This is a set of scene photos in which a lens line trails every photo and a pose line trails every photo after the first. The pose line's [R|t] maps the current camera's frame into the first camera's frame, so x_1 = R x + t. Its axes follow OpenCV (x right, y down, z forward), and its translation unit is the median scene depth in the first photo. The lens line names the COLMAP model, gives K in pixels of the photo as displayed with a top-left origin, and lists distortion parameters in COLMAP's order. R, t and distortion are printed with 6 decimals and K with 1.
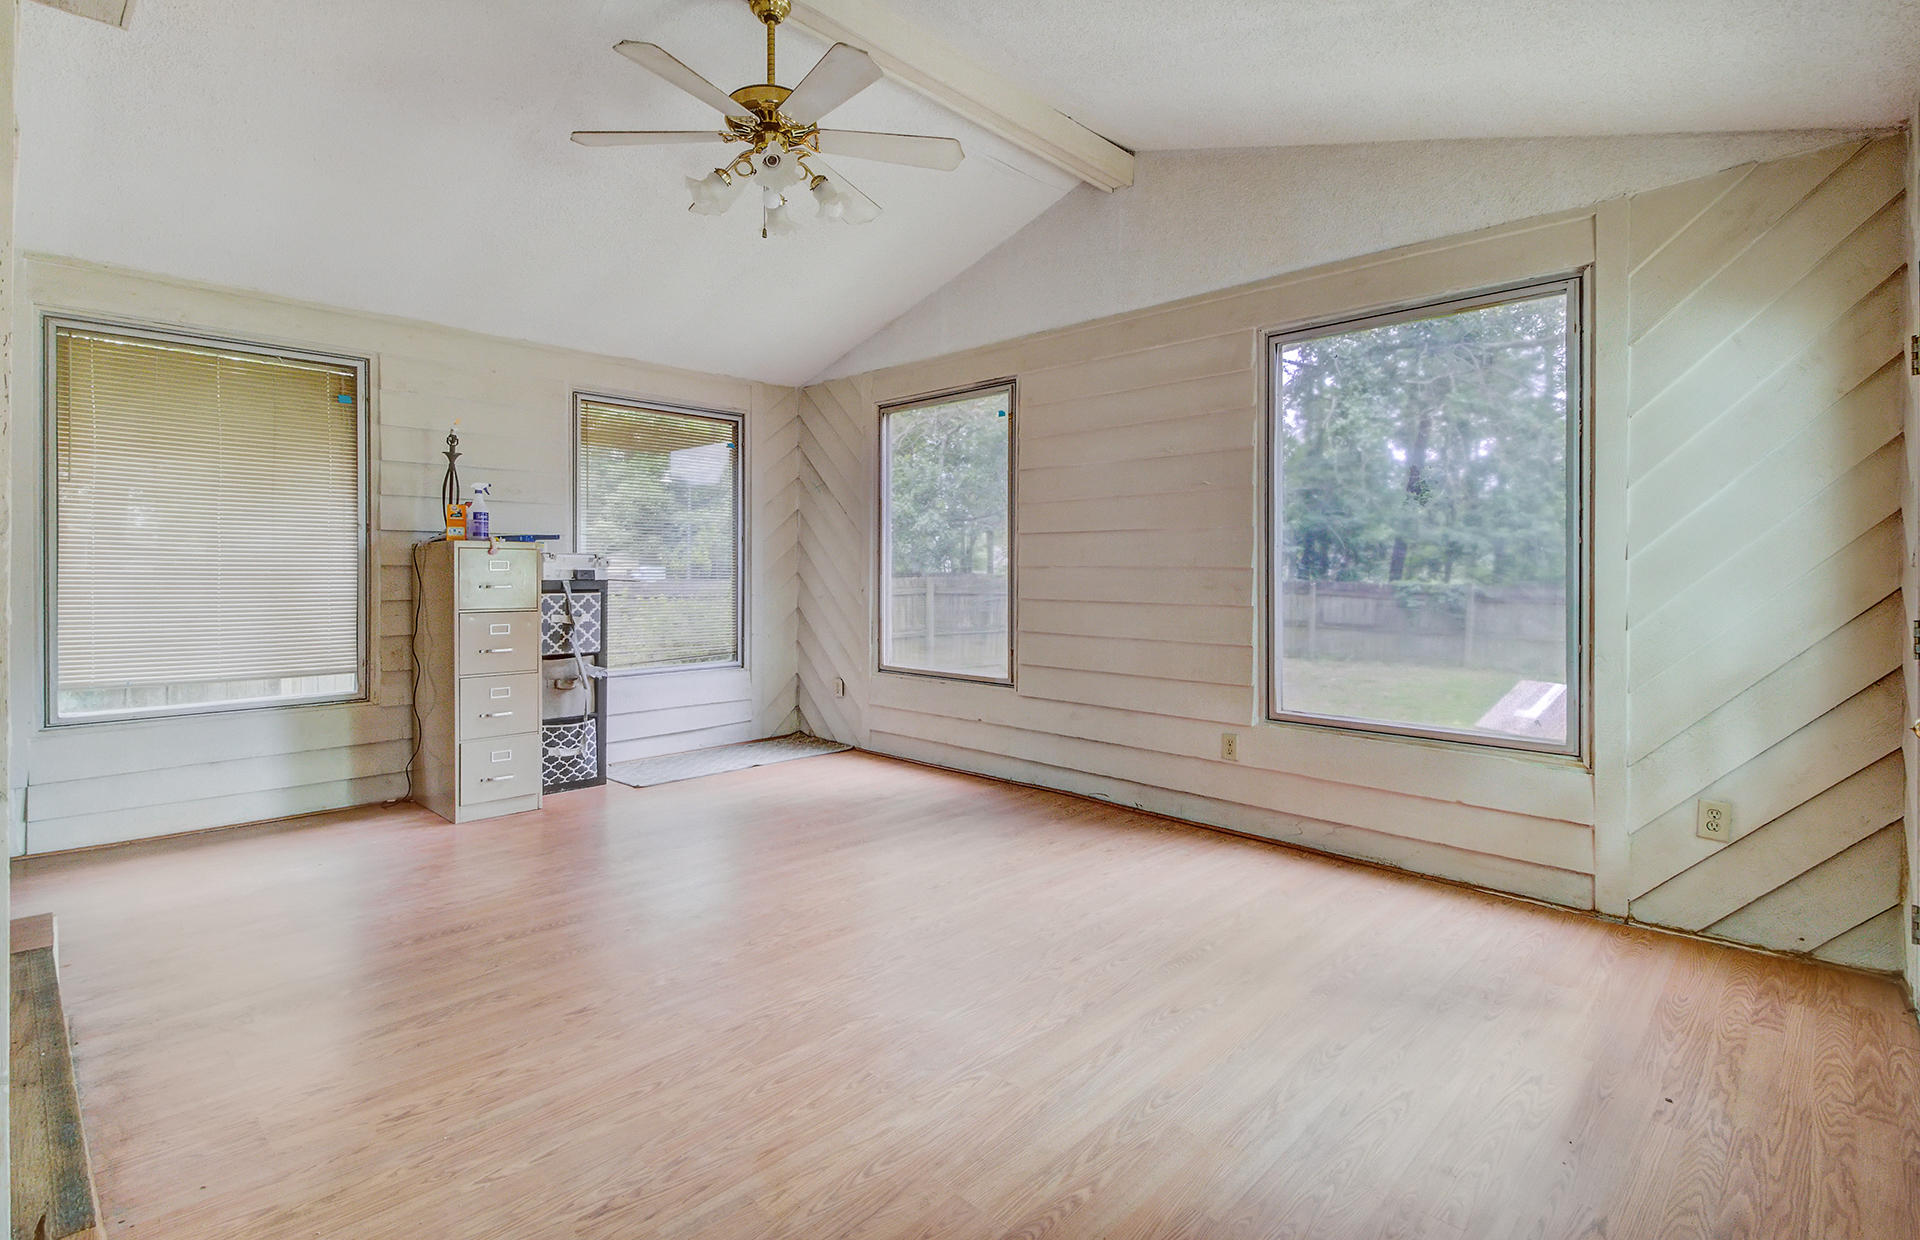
lens RADIAL K [[892.3, 0, 955.3], [0, 892.3, 566.2], [0, 0, 1]] dist [0.011251, -0.000289]
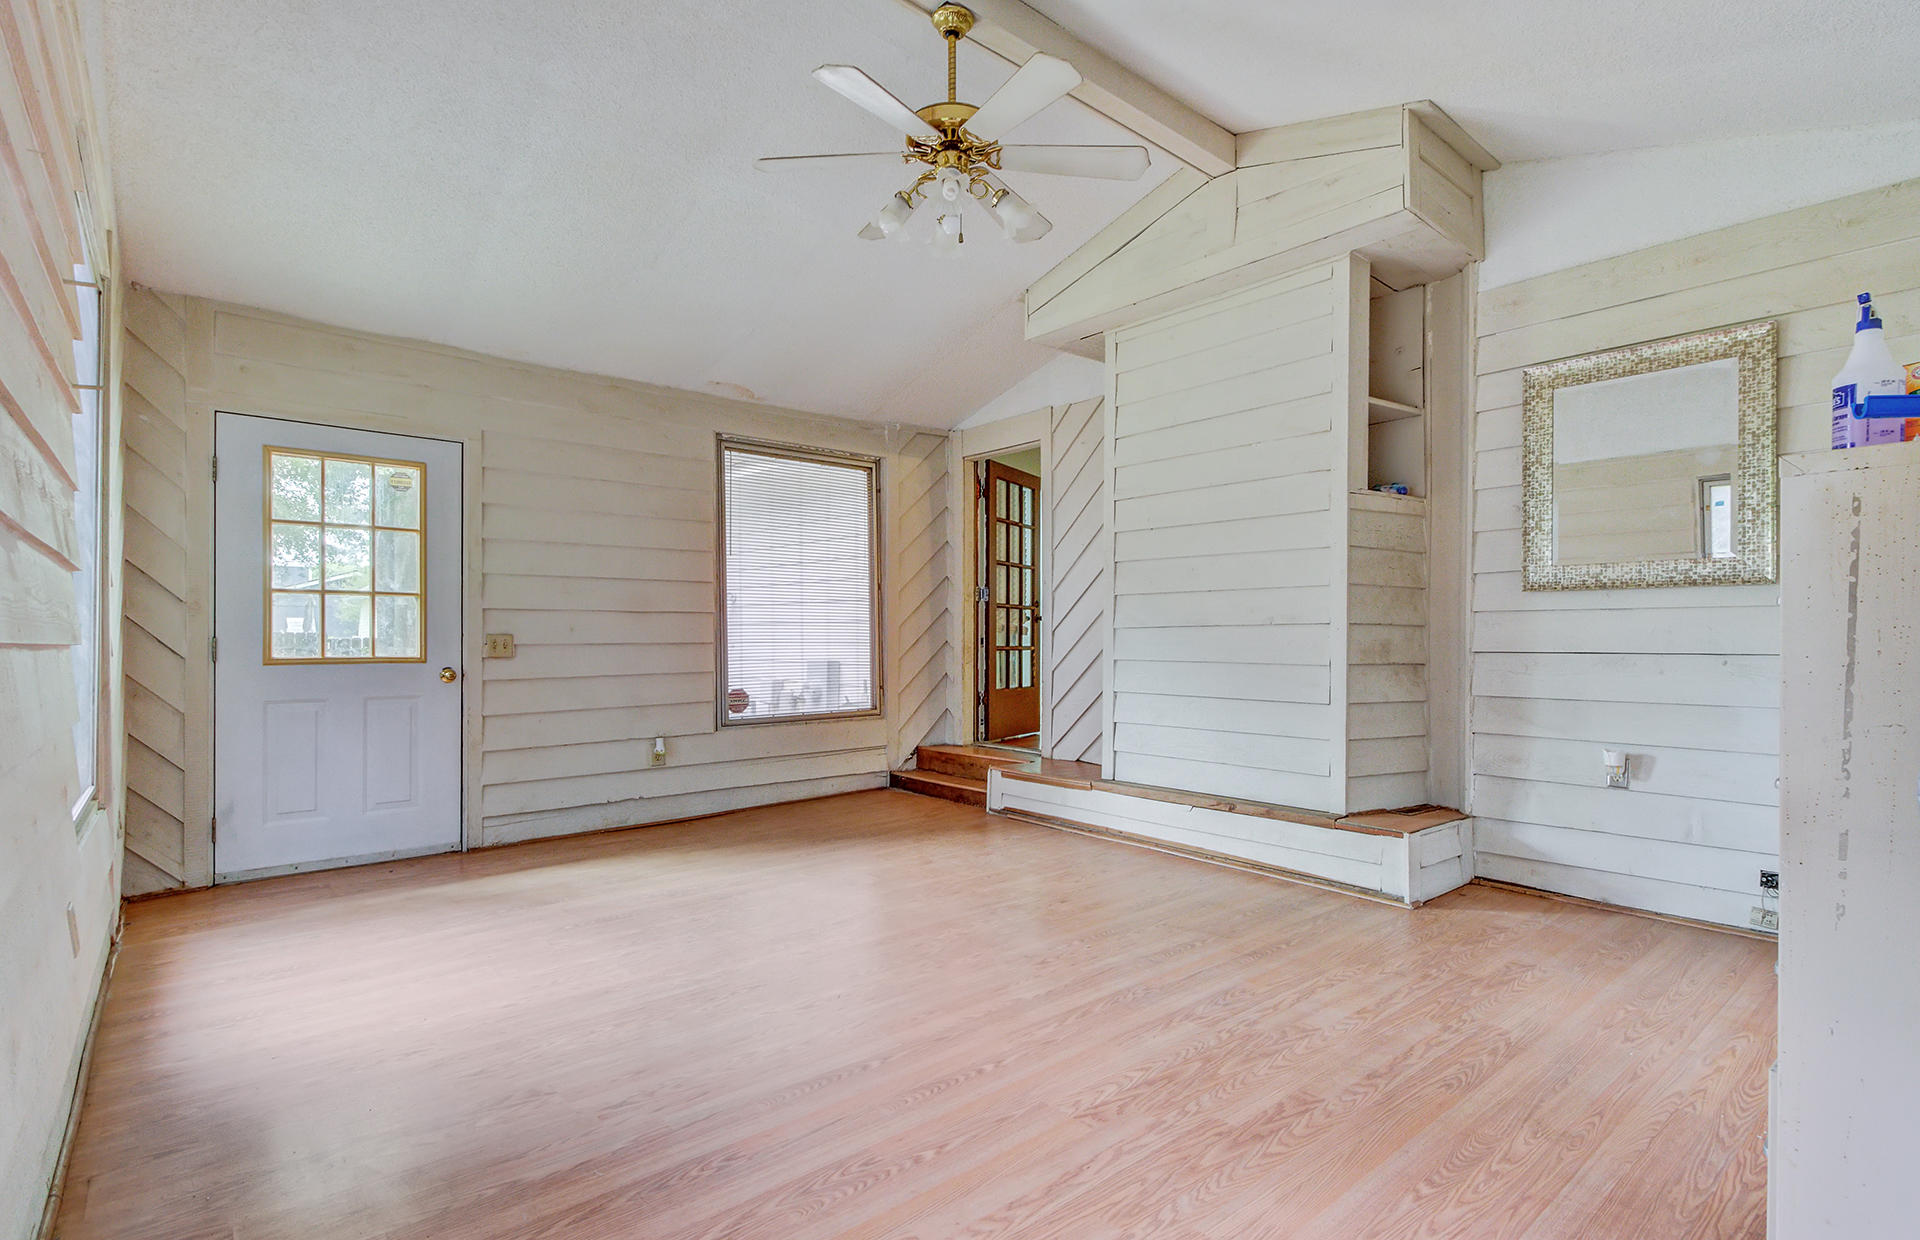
lens RADIAL K [[931.6, 0, 960.0], [0, 931.6, 620.0], [0, 0, 1]] dist [0.020881, -0.000270]
pose [[-0.994451, 0.001225, 0.105191, -0.247663], [-0.001915, 0.999556, -0.029745, 0.047625], [-0.105181, -0.029782, -0.994007, 1.543433]]
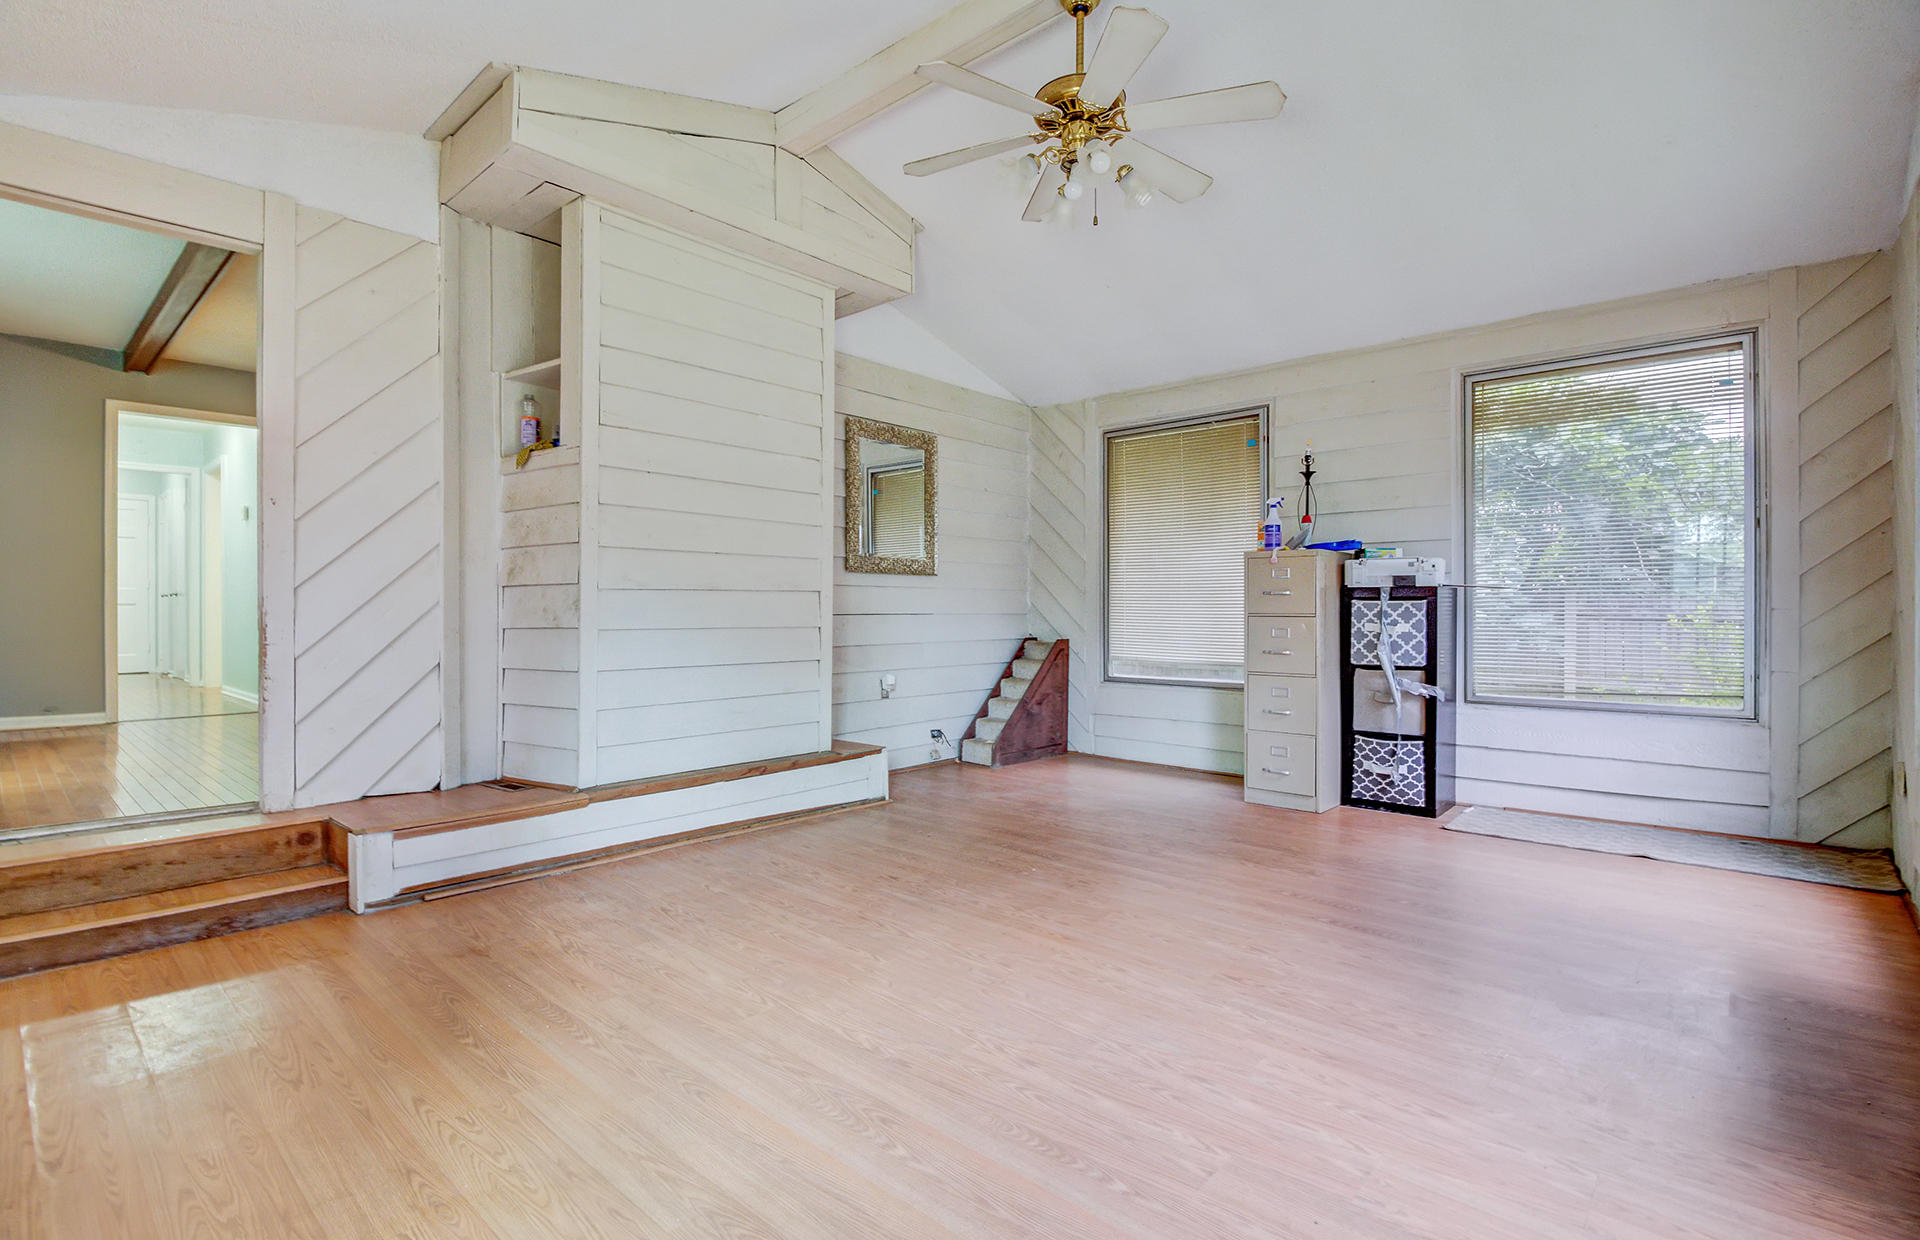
lens RADIAL K [[900.5, 0, 951.6], [0, 900.5, 603.0], [0, 0, 1]] dist [-0.003599, -0.001871]
pose [[0.035884, -0.007884, -0.999325, 0.605742], [0.006775, 0.999948, -0.007645, 0.045235], [0.999333, -0.006497, 0.035936, 0.628419]]
